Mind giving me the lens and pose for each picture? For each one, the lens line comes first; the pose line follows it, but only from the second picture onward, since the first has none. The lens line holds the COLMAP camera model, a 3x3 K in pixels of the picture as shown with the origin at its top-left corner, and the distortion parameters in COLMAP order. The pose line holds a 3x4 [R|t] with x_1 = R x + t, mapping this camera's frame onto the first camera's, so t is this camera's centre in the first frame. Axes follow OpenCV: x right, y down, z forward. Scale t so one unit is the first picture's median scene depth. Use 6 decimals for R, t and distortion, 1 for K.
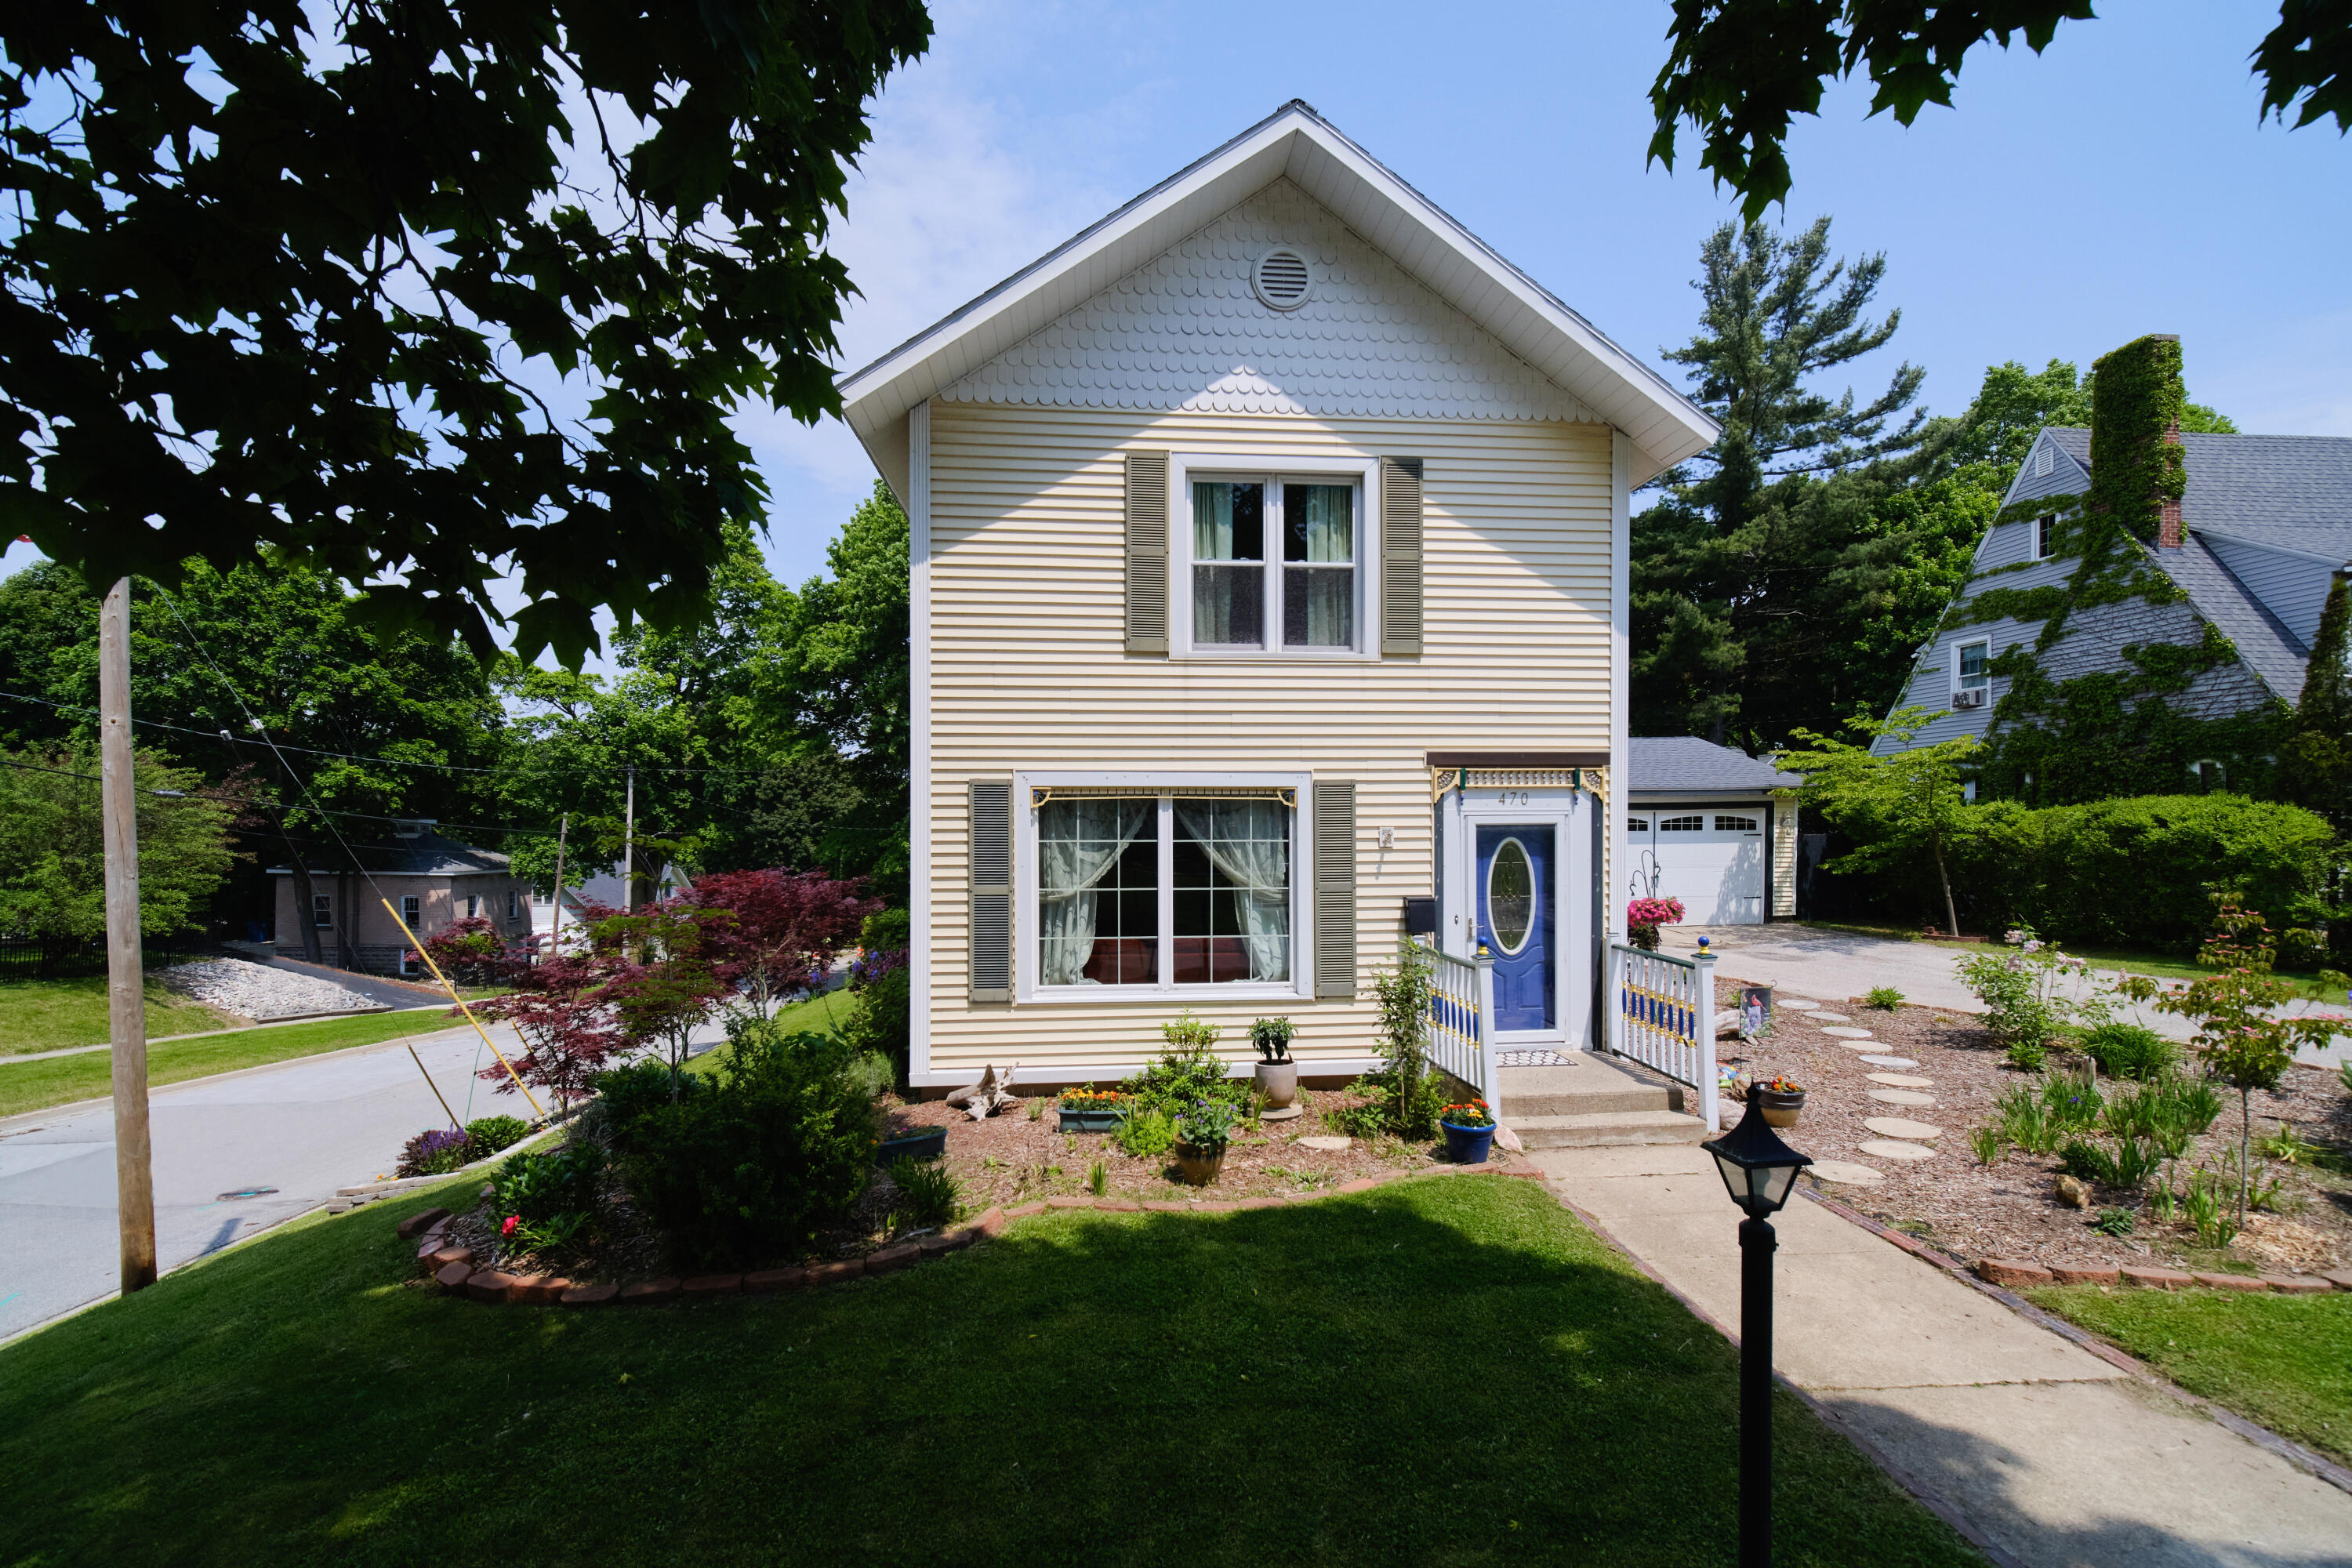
lens RADIAL K [[961.2, 0, 1168.4], [0, 961.2, 827.6], [0, 0, 1]] dist [-0.001772, 0.000289]
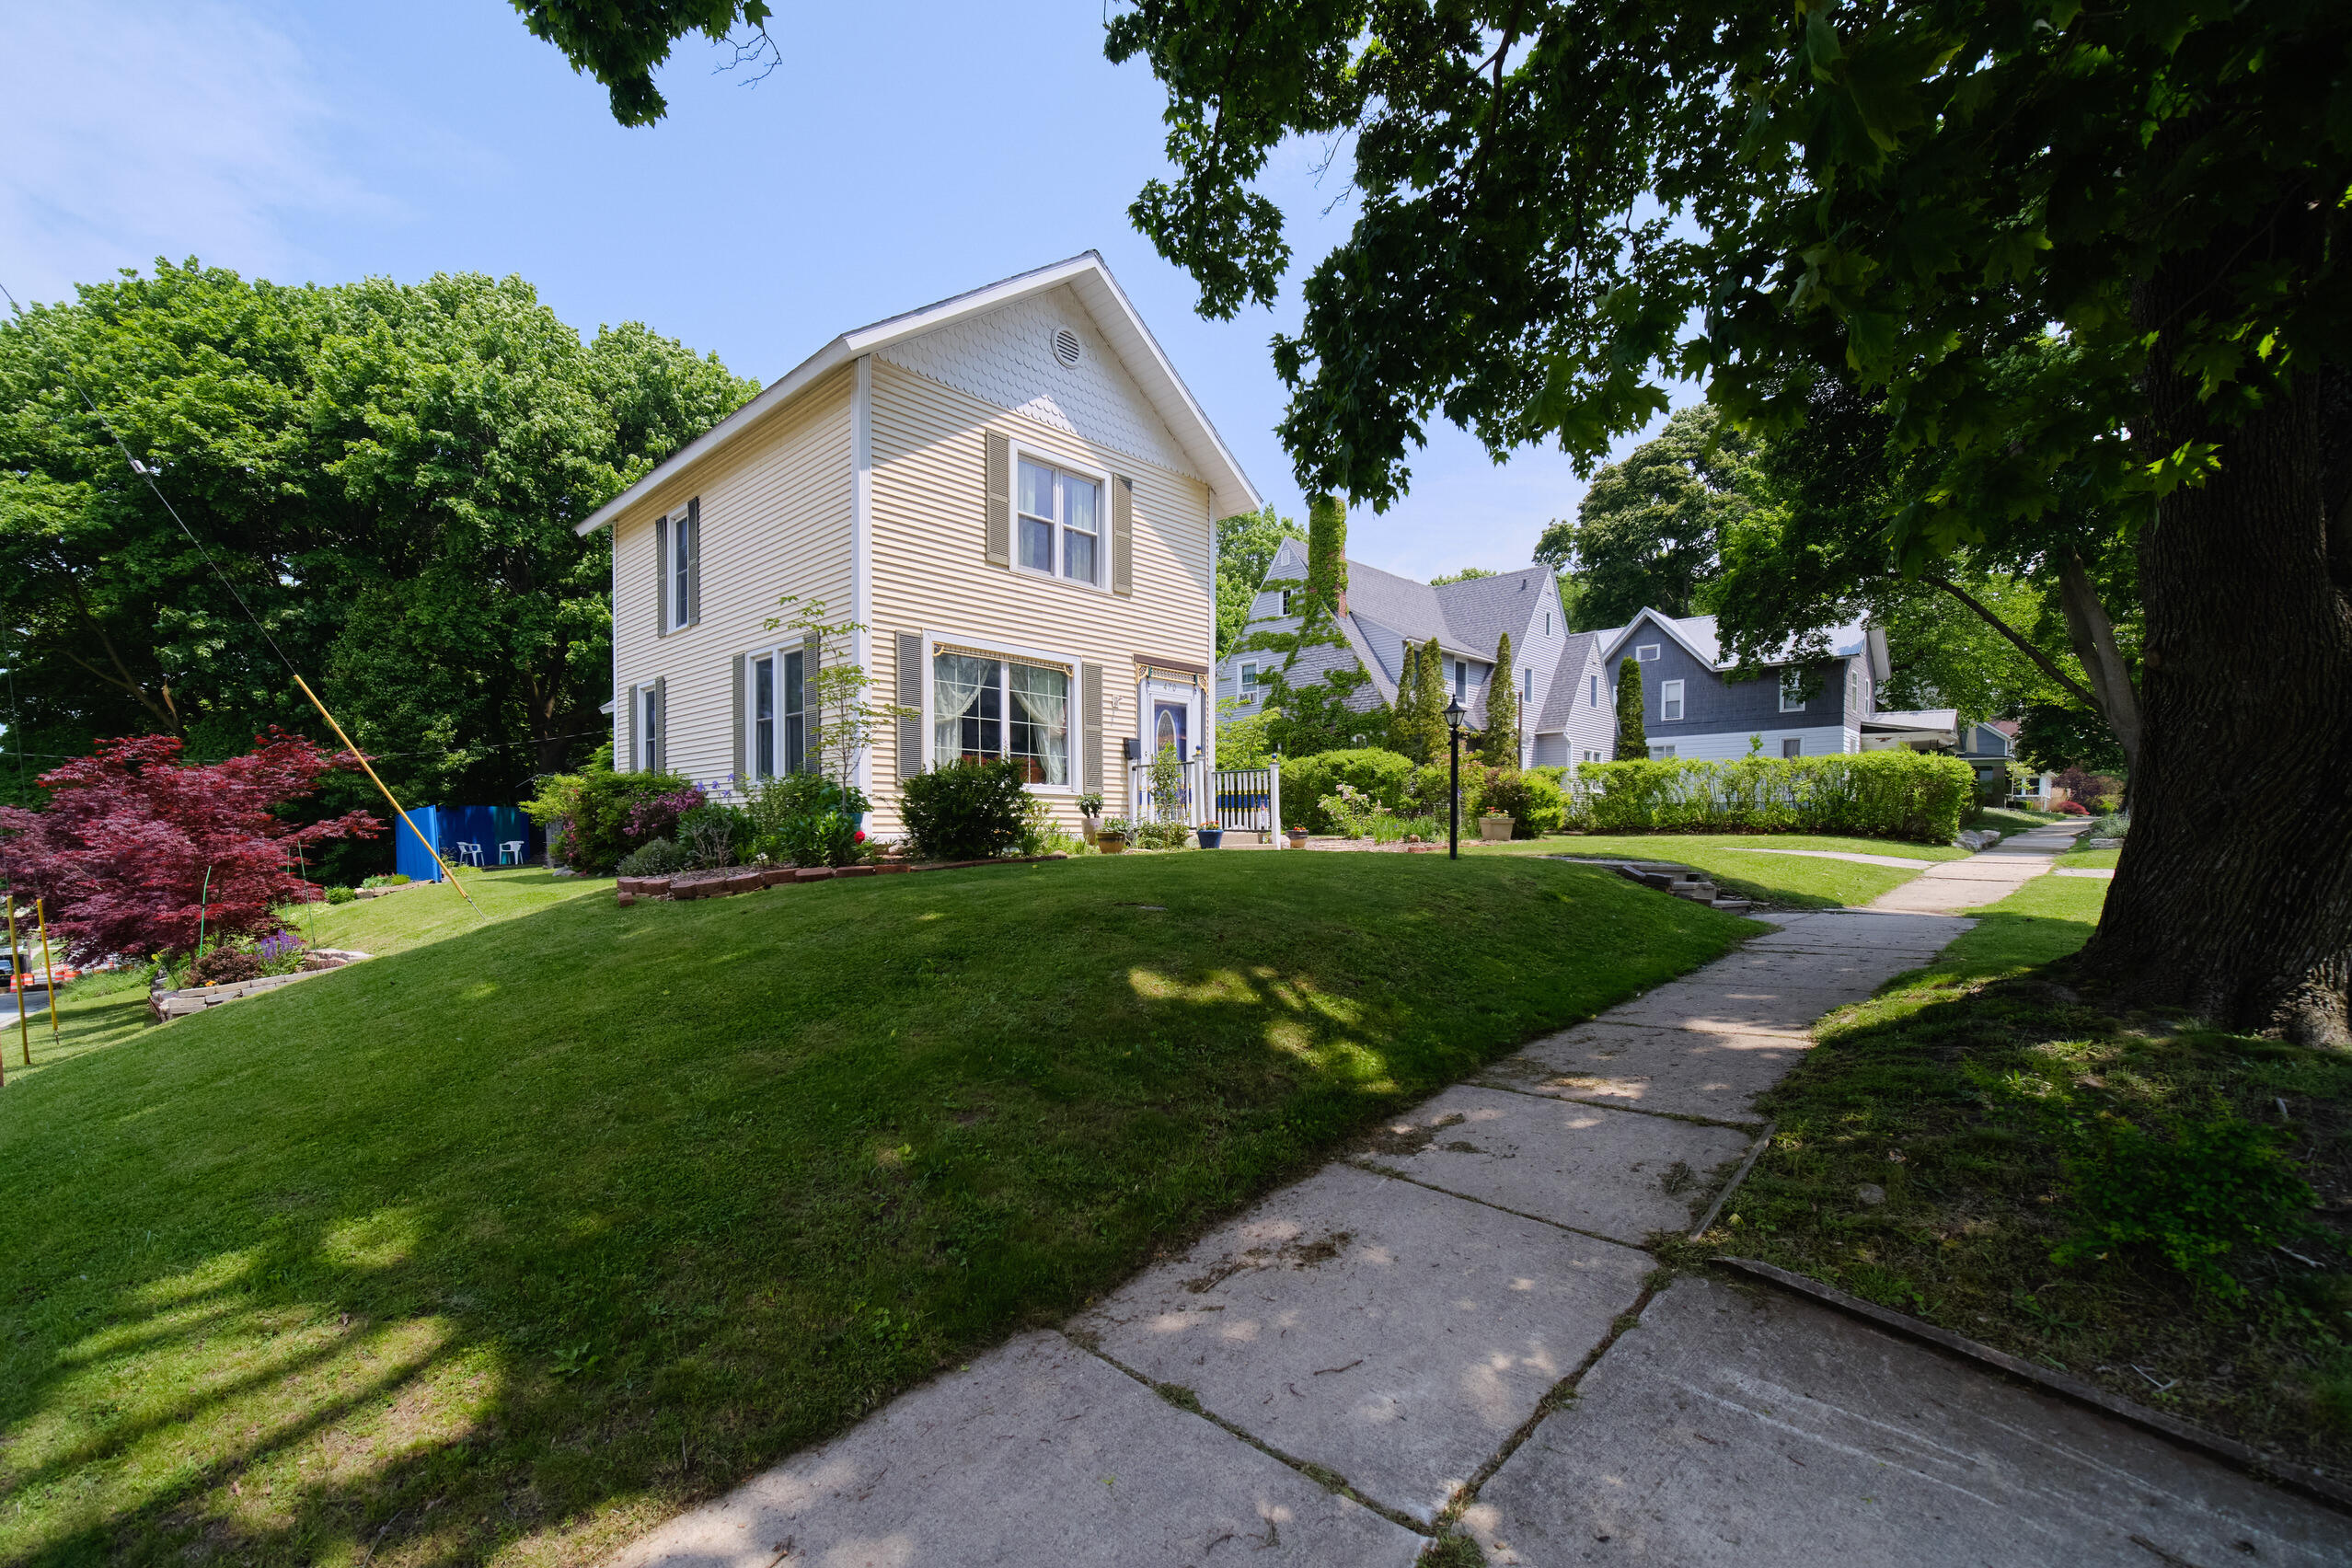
lens RADIAL K [[961.2, 0, 1168.4], [0, 961.2, 827.6], [0, 0, 1]] dist [-0.001772, 0.000289]
pose [[0.759198, 0.005016, 0.650840, -0.399277], [-0.000557, 0.999975, -0.007057, 0.122031], [-0.650859, 0.004995, 0.759182, -0.164133]]
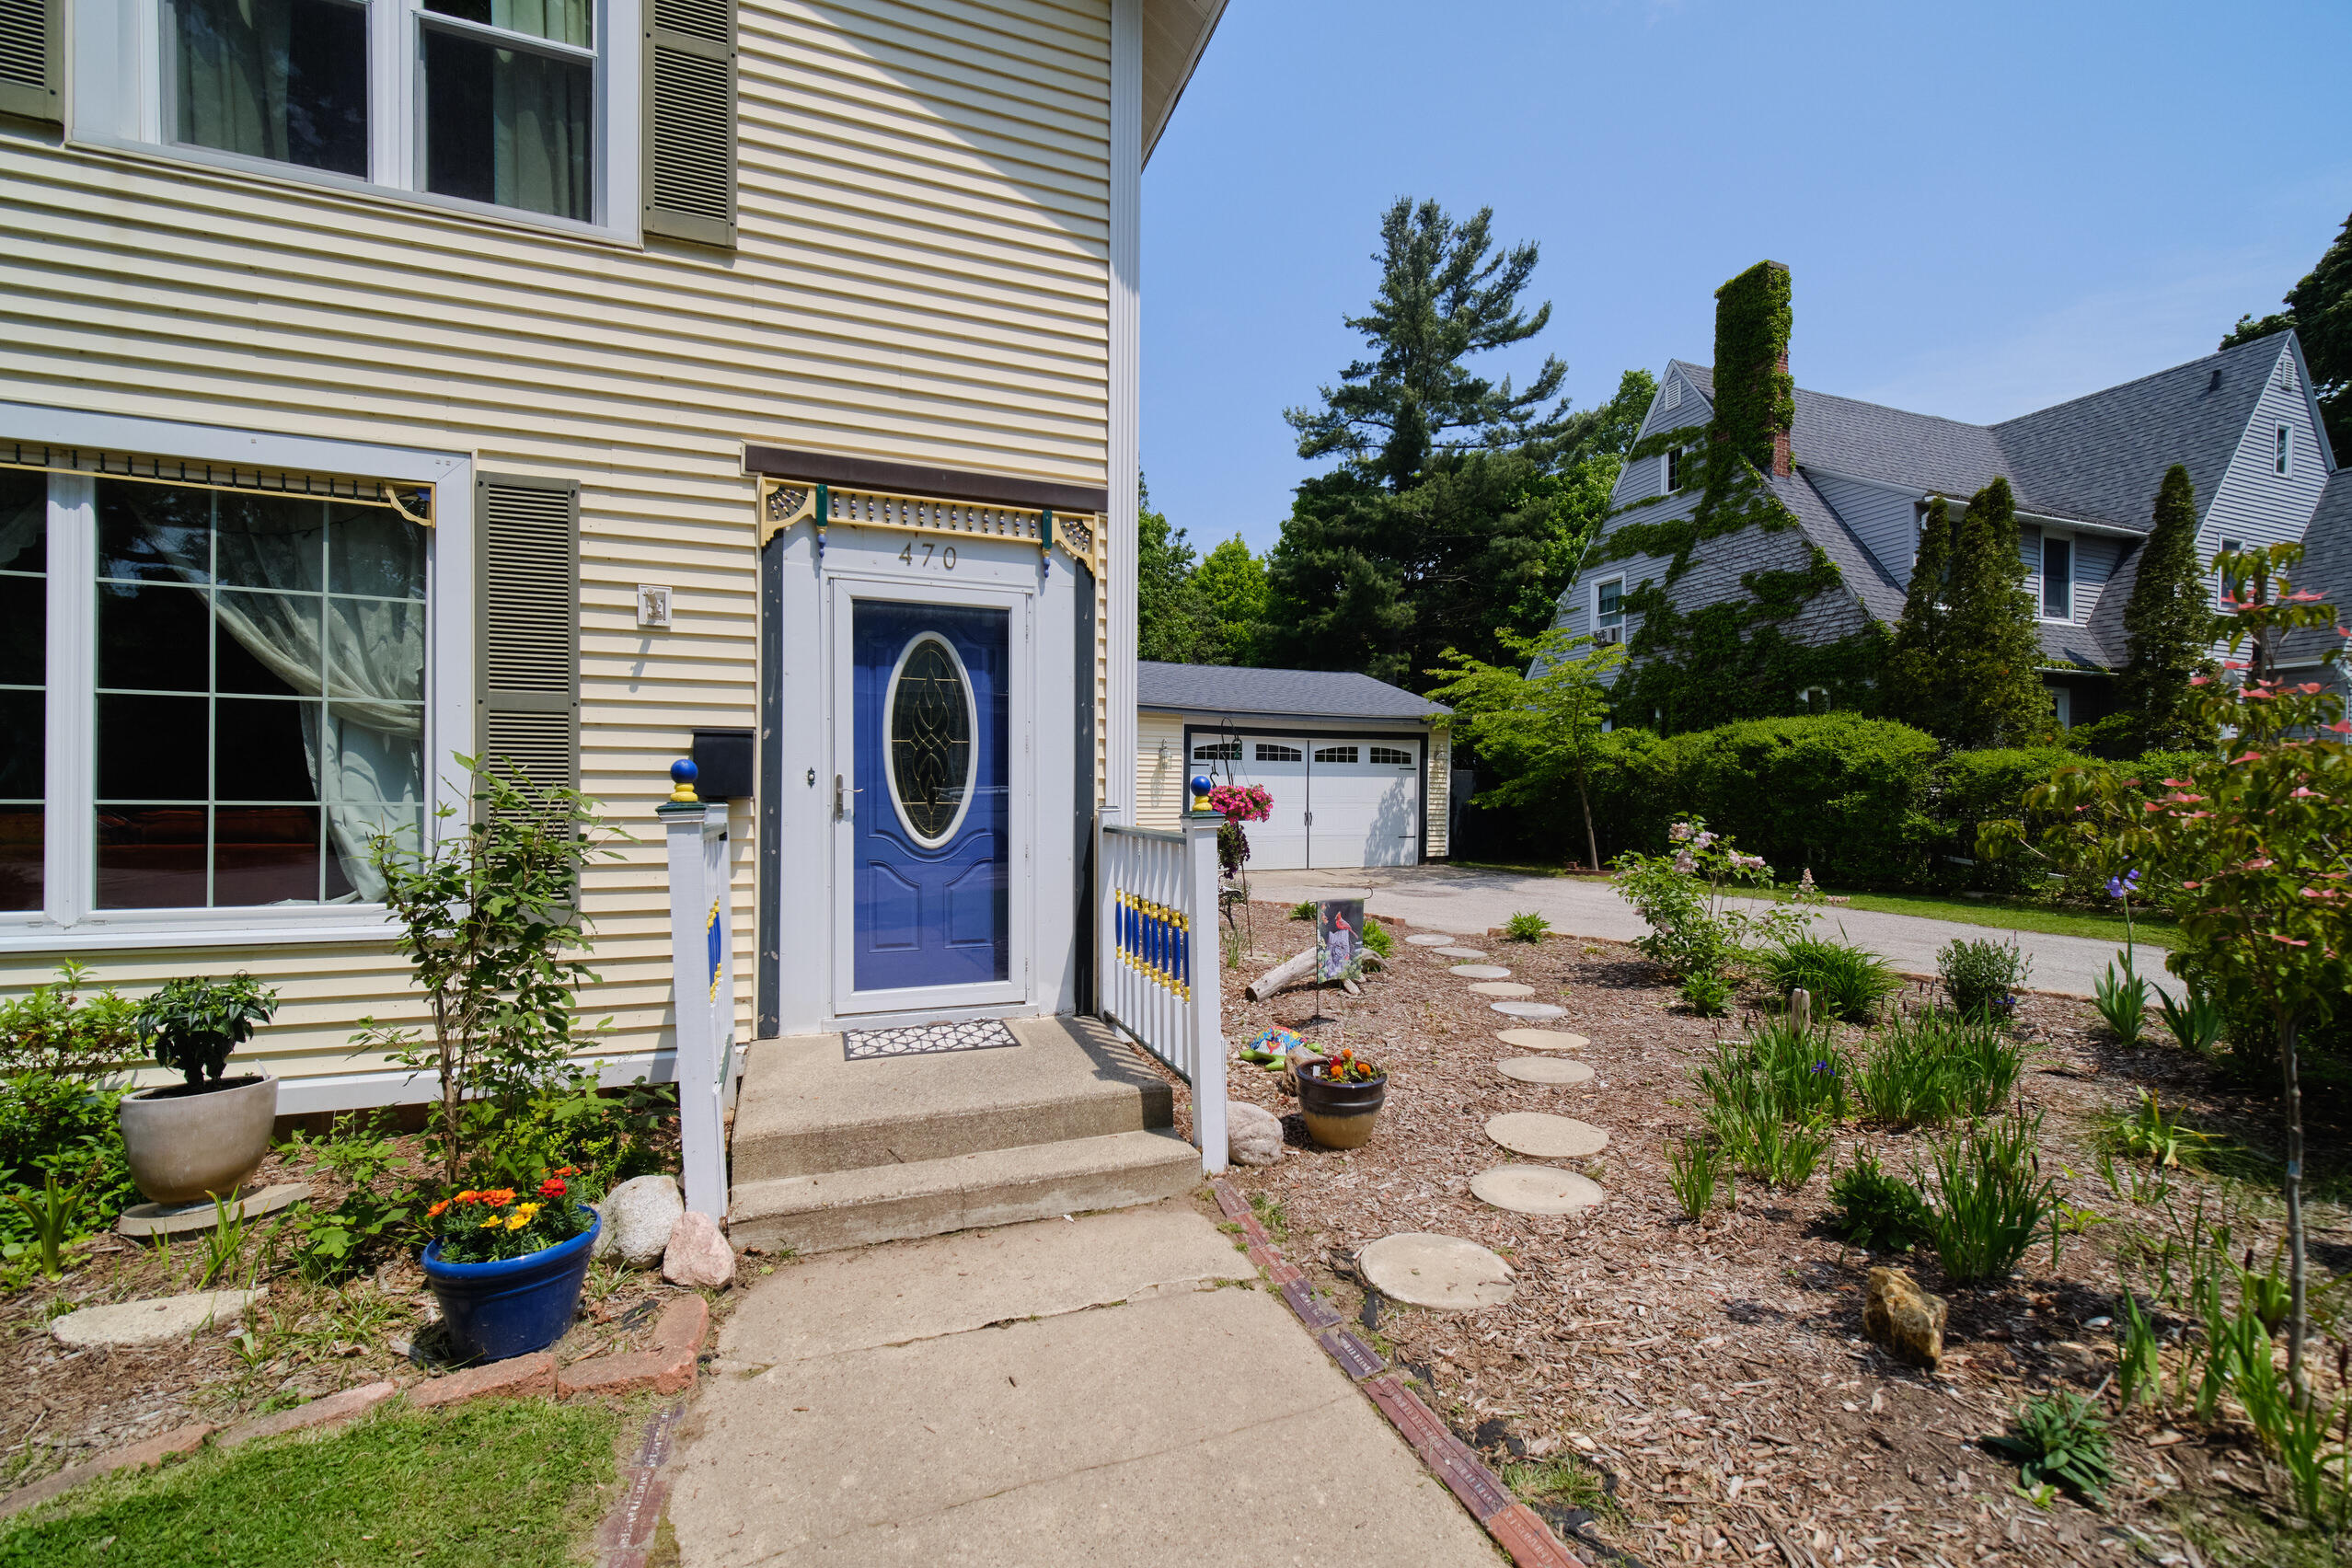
lens RADIAL K [[950.9, 0, 1153.6], [0, 950.9, 798.2], [0, 0, 1]] dist [-0.002256, -0.000387]
pose [[0.966372, 0.009656, 0.256965, 0.178066], [-0.008215, 0.999944, -0.006680, 0.055931], [-0.257015, 0.004344, 0.966398, 0.233184]]
